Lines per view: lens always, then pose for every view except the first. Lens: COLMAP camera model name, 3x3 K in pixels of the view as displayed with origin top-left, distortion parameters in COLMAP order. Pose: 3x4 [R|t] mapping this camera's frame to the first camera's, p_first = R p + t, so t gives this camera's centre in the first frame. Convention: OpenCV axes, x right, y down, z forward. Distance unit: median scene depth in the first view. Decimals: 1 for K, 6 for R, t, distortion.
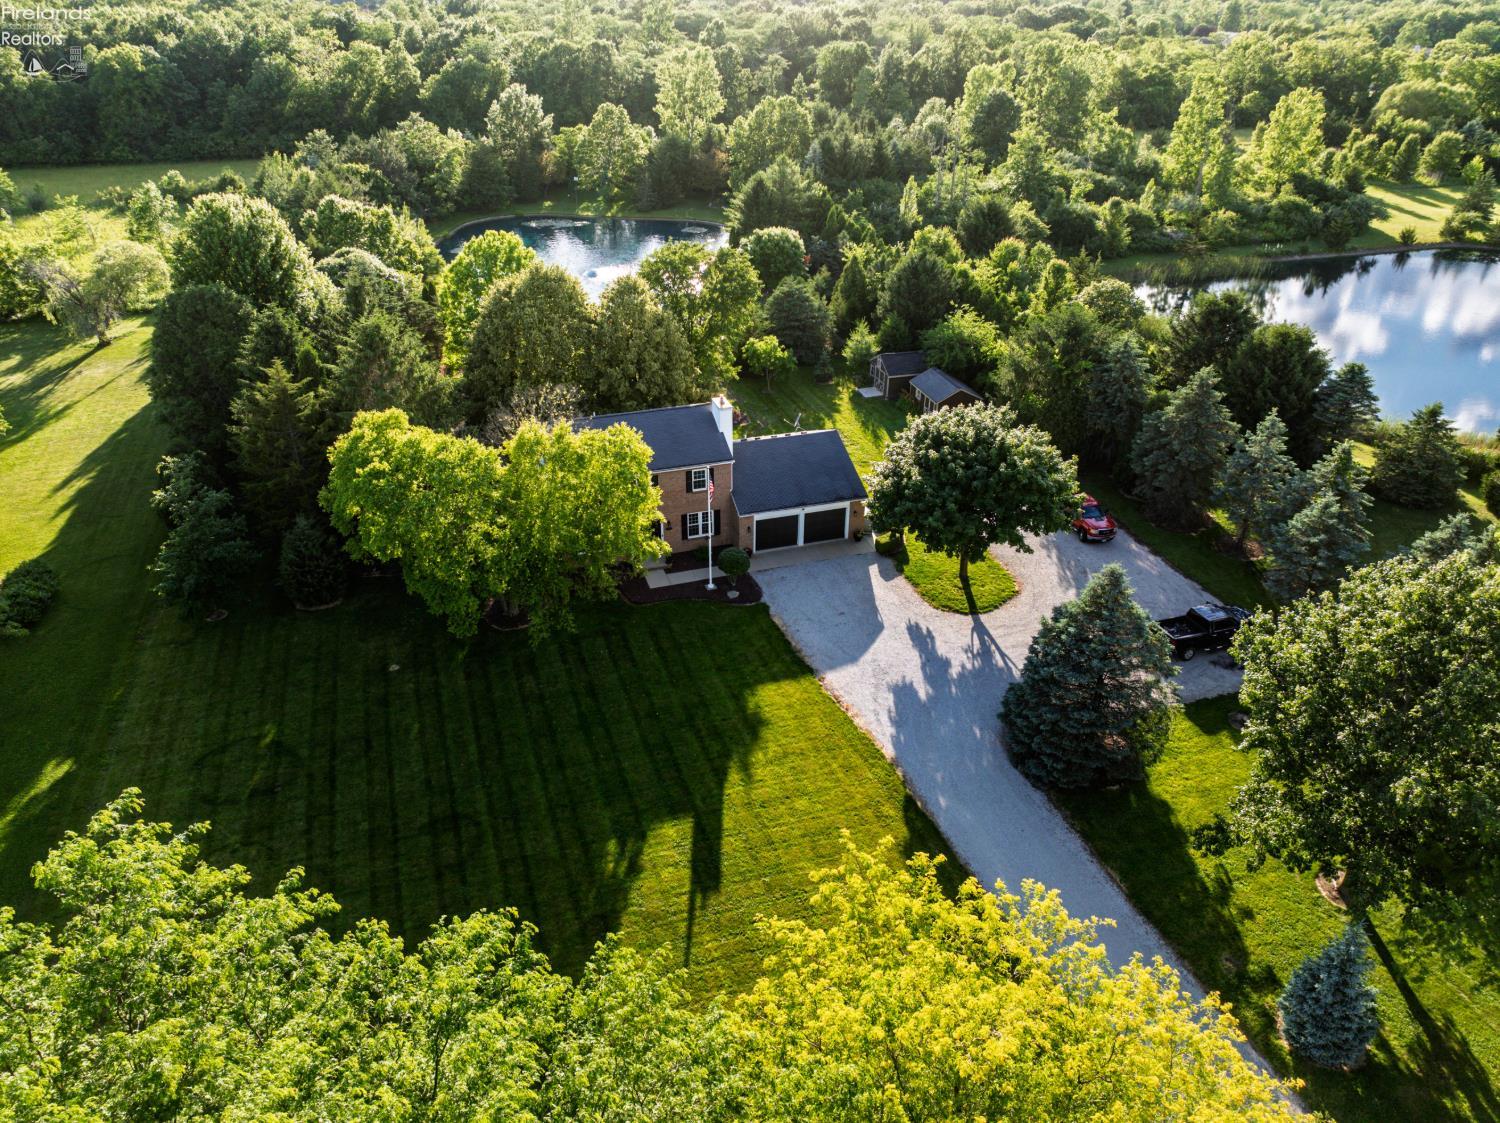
lens RADIAL K [[1057.6, 0, 746.2], [0, 1057.6, 564.6], [0, 0, 1]] dist [-0.040353, 0.011519]
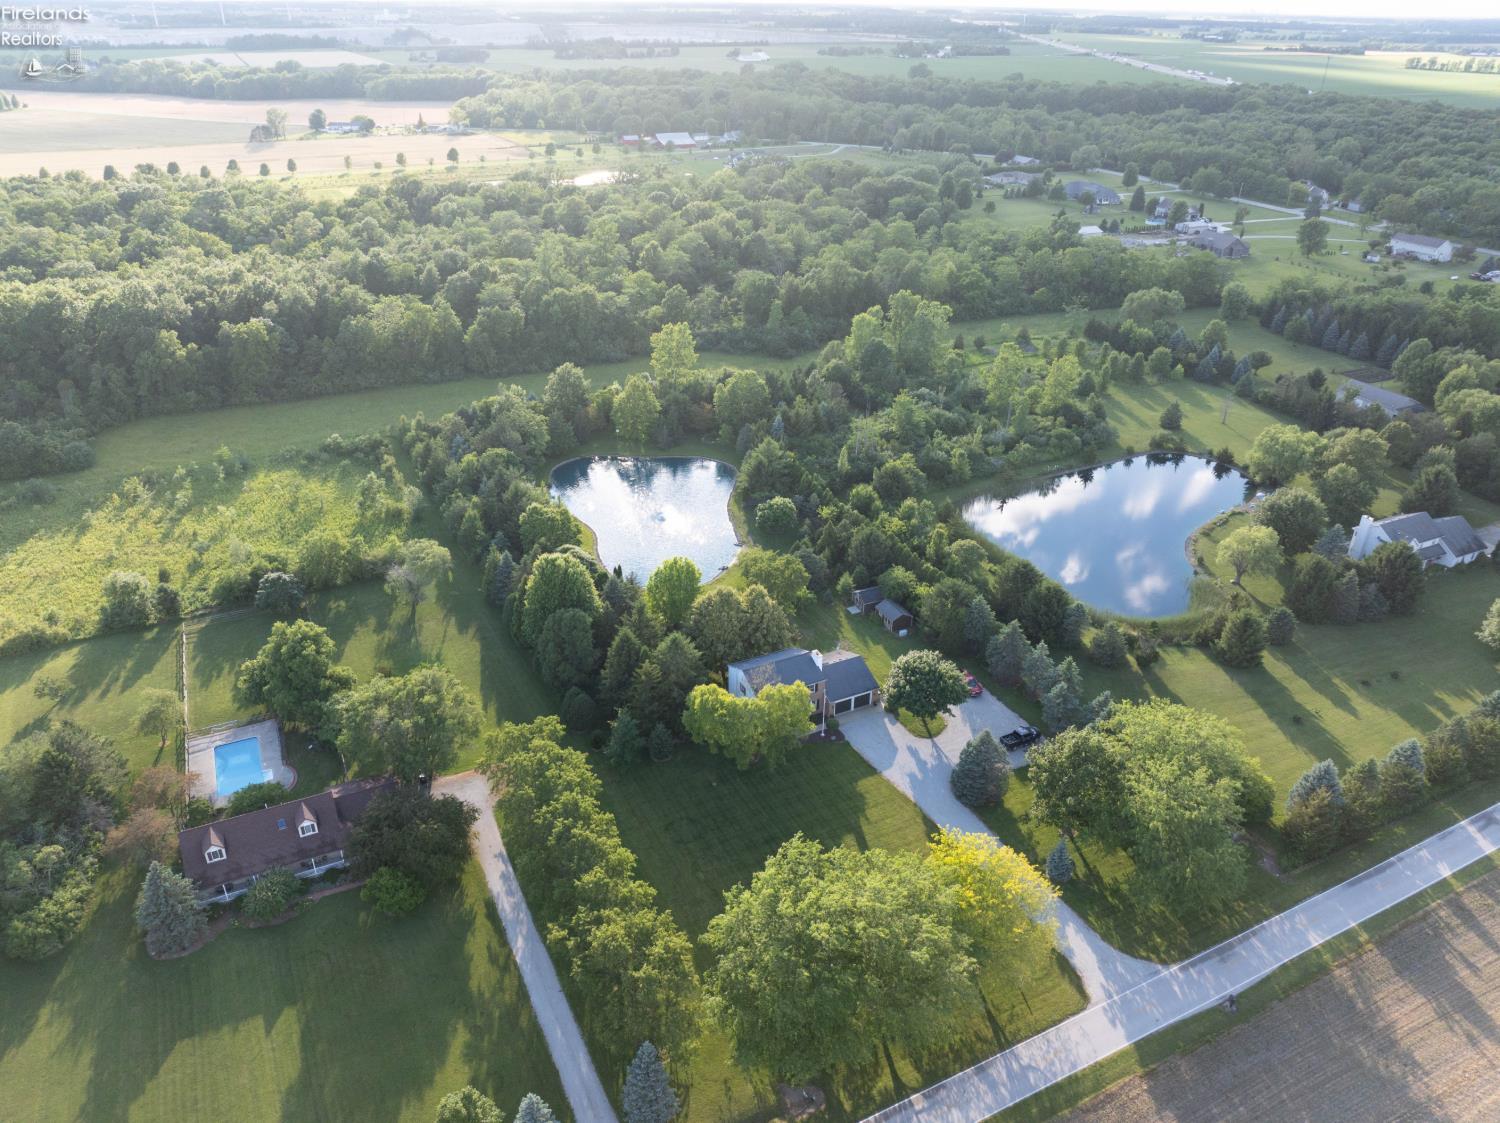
lens RADIAL K [[1057.6, 0, 746.9], [0, 1057.6, 561.0], [0, 0, 1]] dist [-0.040353, 0.011519]
pose [[0.987952, -0.064936, 0.140477, -0.520758], [0.068586, 0.997418, -0.021297, -0.337716], [-0.138731, 0.030676, 0.989855, -1.373599]]
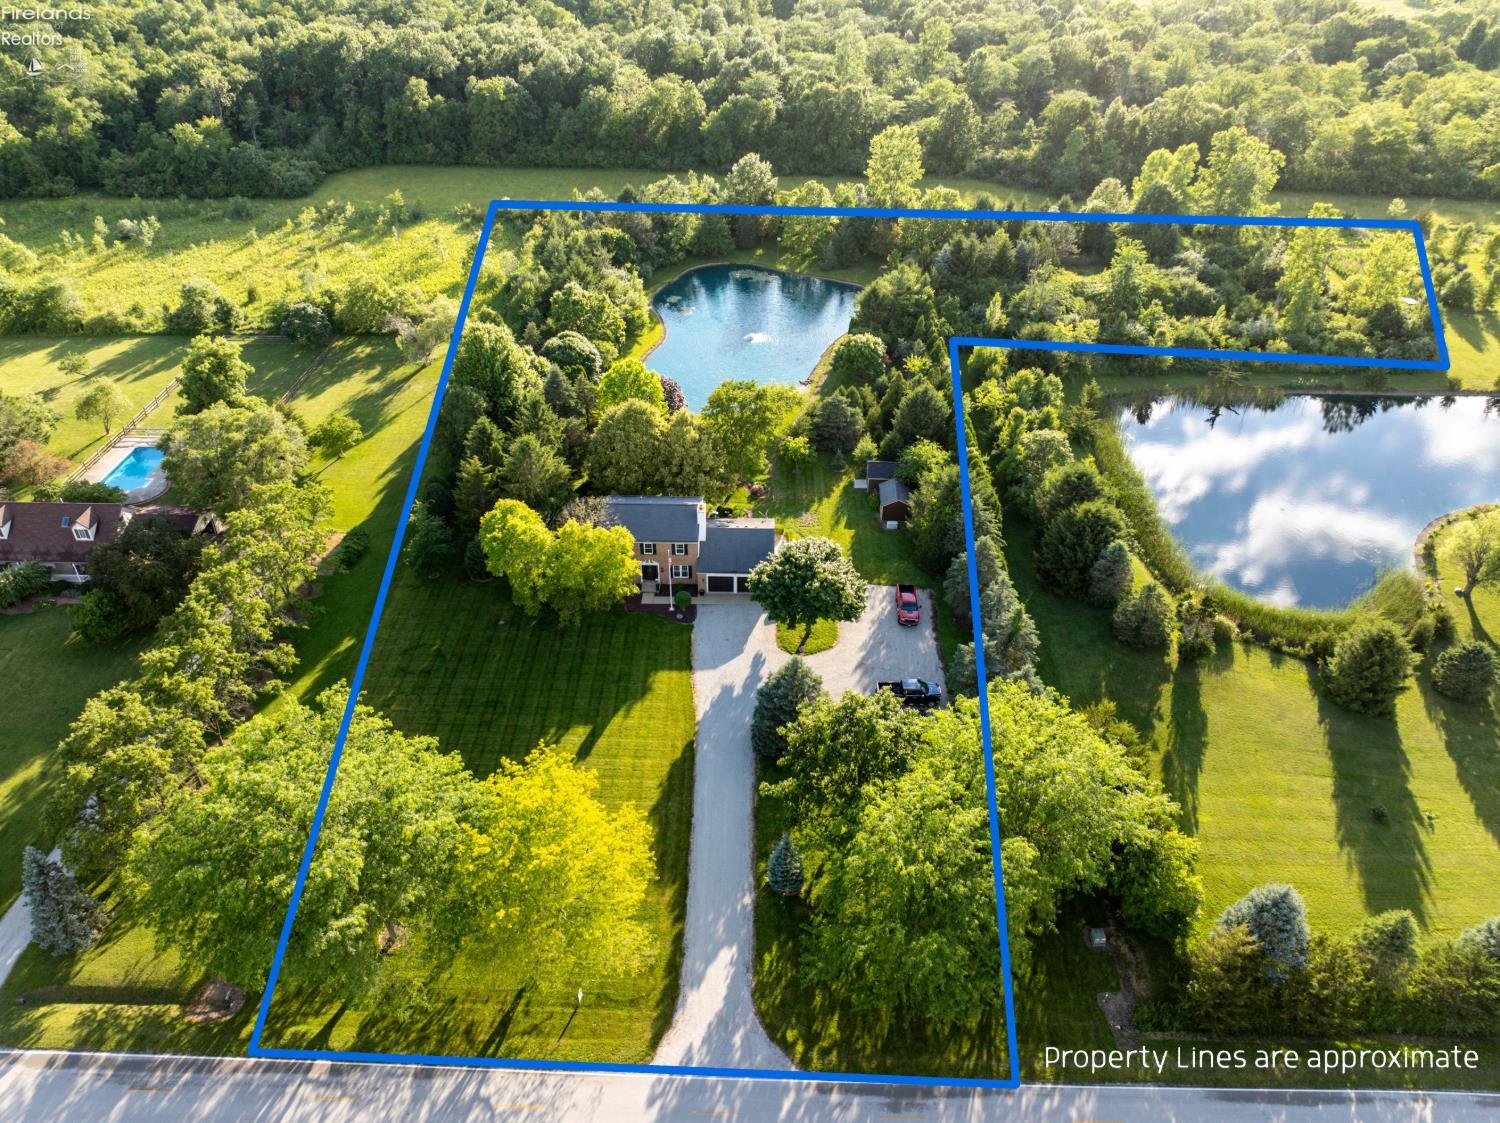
lens RADIAL K [[1057.6, 0, 749.8], [0, 1057.6, 558.2], [0, 0, 1]] dist [-0.040353, 0.011519]
pose [[0.945469, 0.189674, -0.264787, 0.576568], [-0.165646, 0.979974, 0.110514, -0.297386], [0.280445, -0.060626, 0.957953, -0.736512]]
